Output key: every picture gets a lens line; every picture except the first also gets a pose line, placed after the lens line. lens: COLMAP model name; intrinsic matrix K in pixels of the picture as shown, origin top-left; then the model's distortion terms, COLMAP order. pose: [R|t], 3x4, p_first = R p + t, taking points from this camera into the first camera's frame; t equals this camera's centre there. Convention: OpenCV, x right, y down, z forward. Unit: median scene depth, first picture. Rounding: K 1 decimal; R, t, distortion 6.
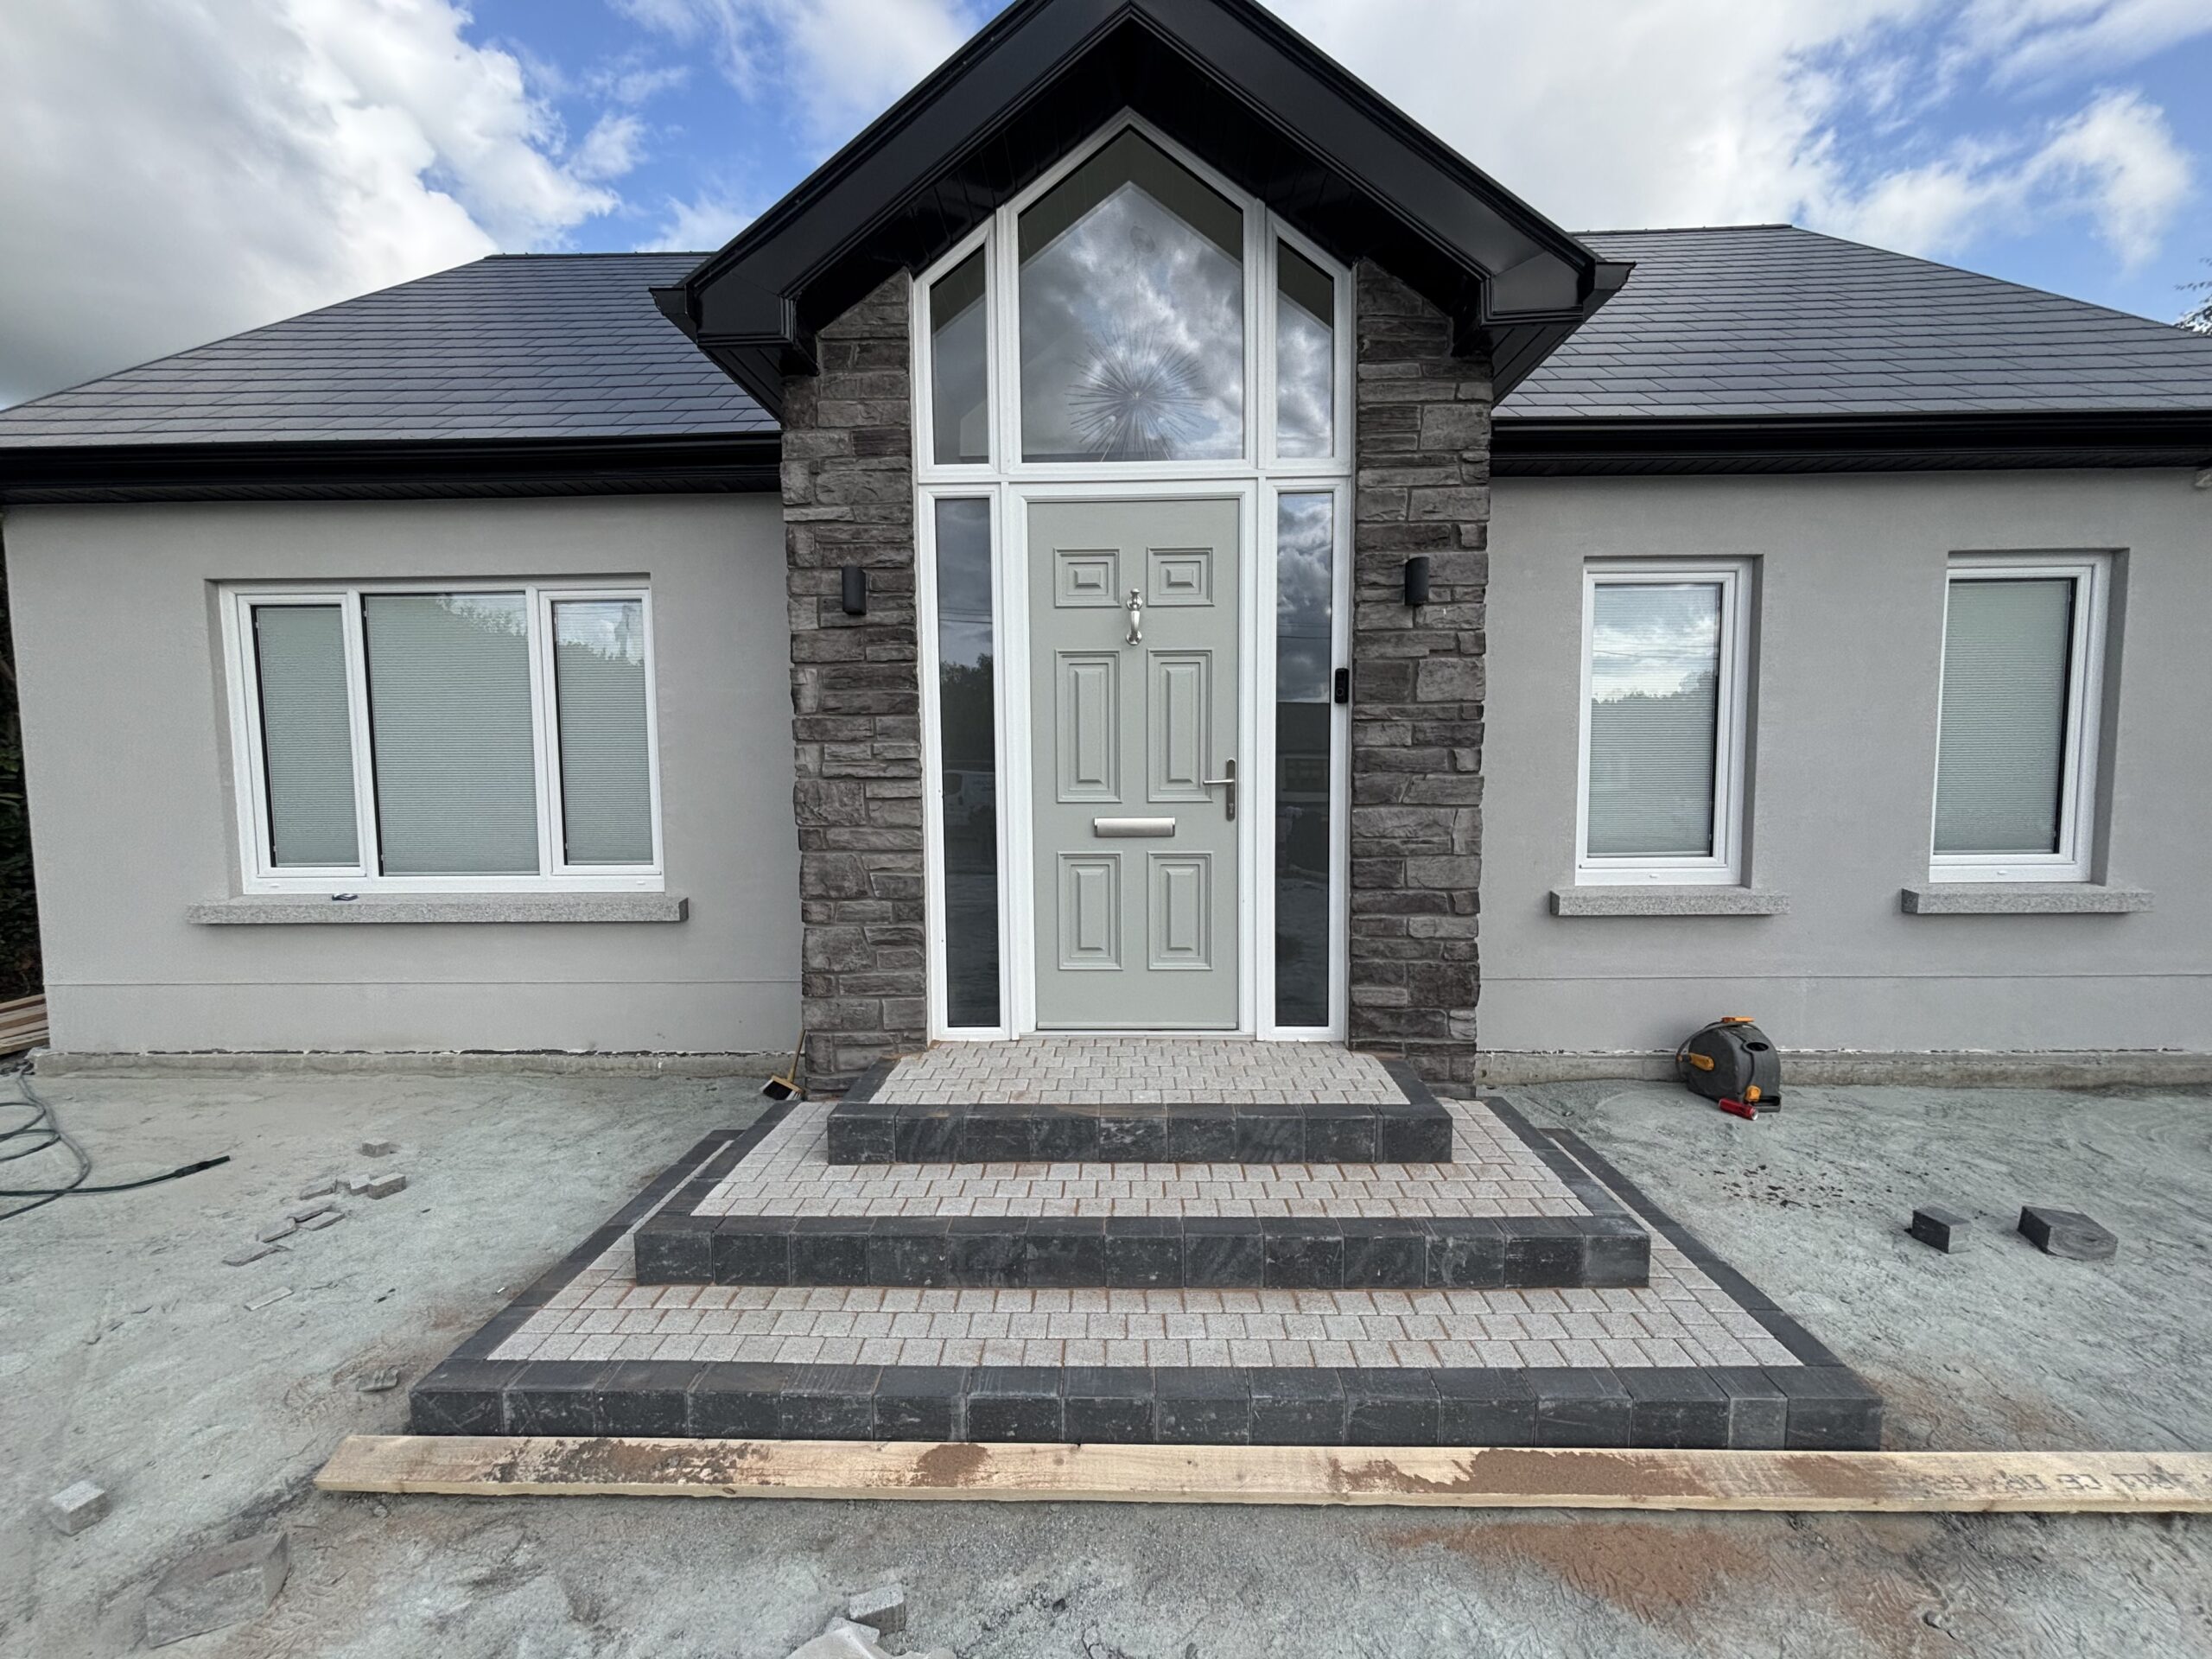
lens RADIAL K [[892.6, 0, 1106.0], [0, 892.6, 829.5], [0, 0, 1]] dist [-0.003418, 0.000121]
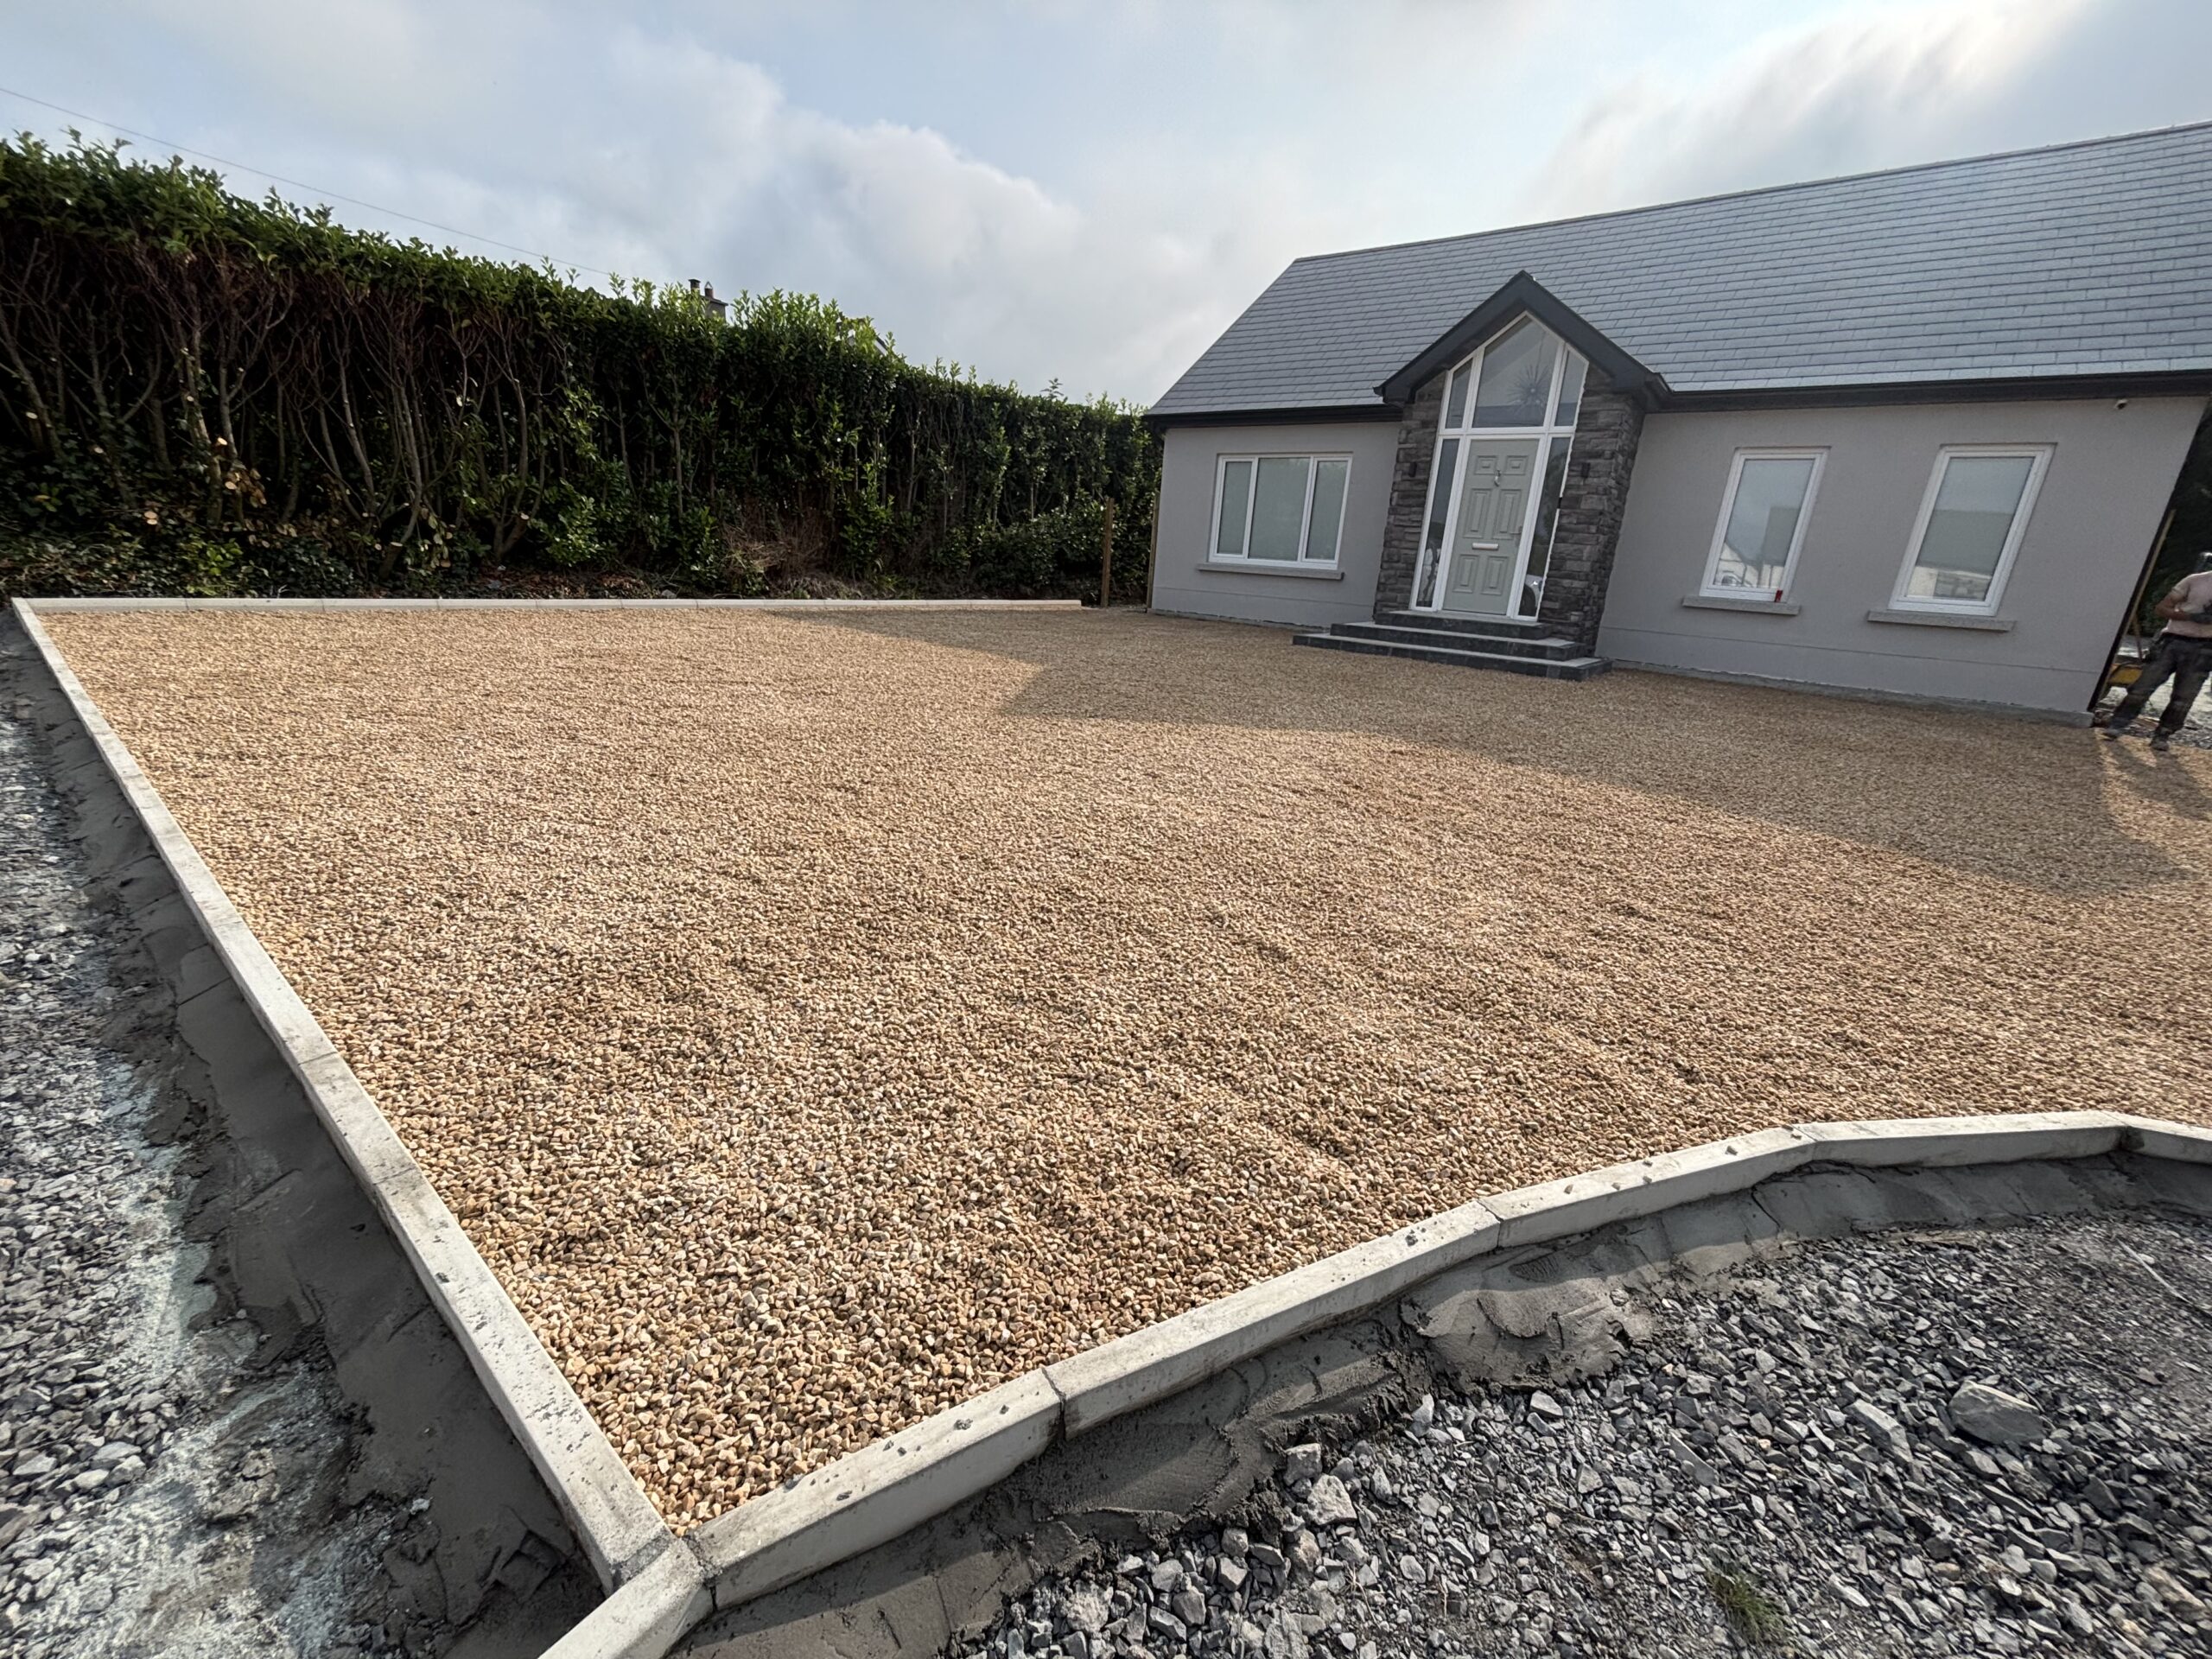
lens RADIAL K [[916.3, 0, 1106.0], [0, 916.3, 829.5], [0, 0, 1]] dist [0.012299, 0.000071]
pose [[0.798245, 0.235177, -0.554523, 1.121494], [-0.120602, 0.964388, 0.235395, 0.401733], [0.590135, -0.121027, 0.798181, -2.841666]]
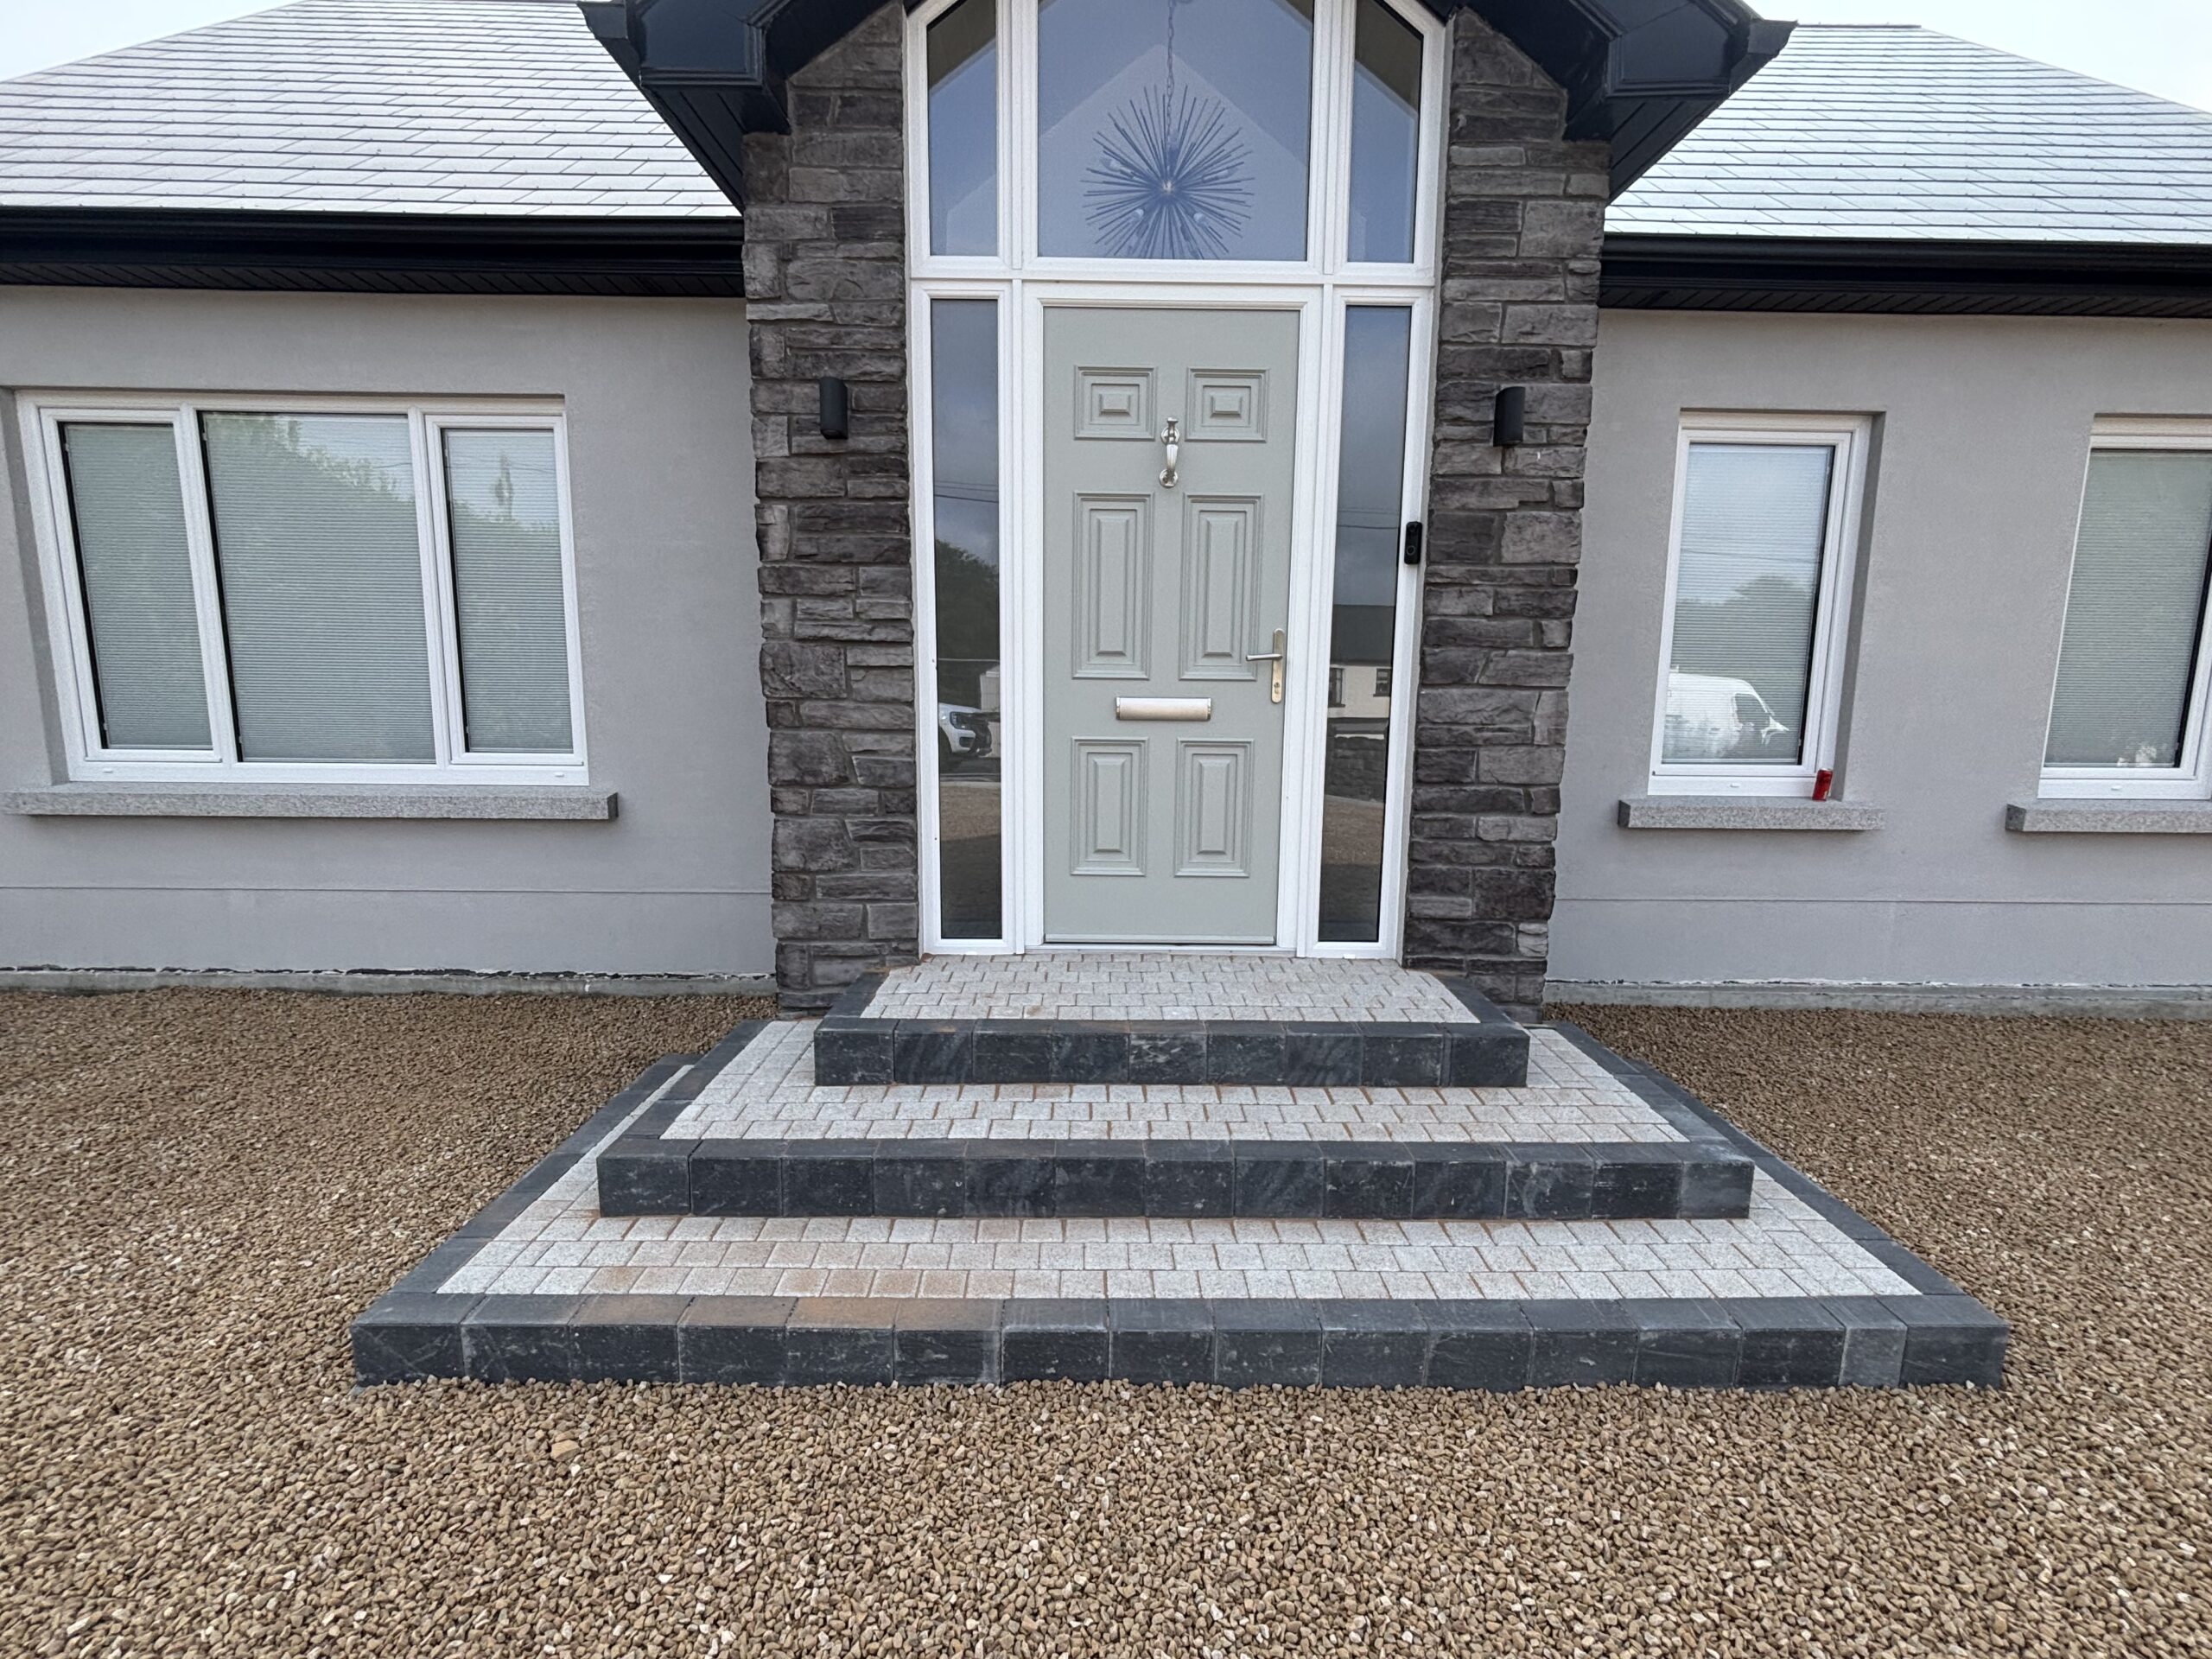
lens RADIAL K [[1026.1, 0, 1106.0], [0, 1026.1, 829.5], [0, 0, 1]] dist [-0.000275, -0.001406]
pose [[0.999142, 0.014385, 0.038838, -0.063096], [-0.017293, 0.996987, 0.075614, 0.042687], [-0.037633, -0.076221, 0.996380, 0.017549]]
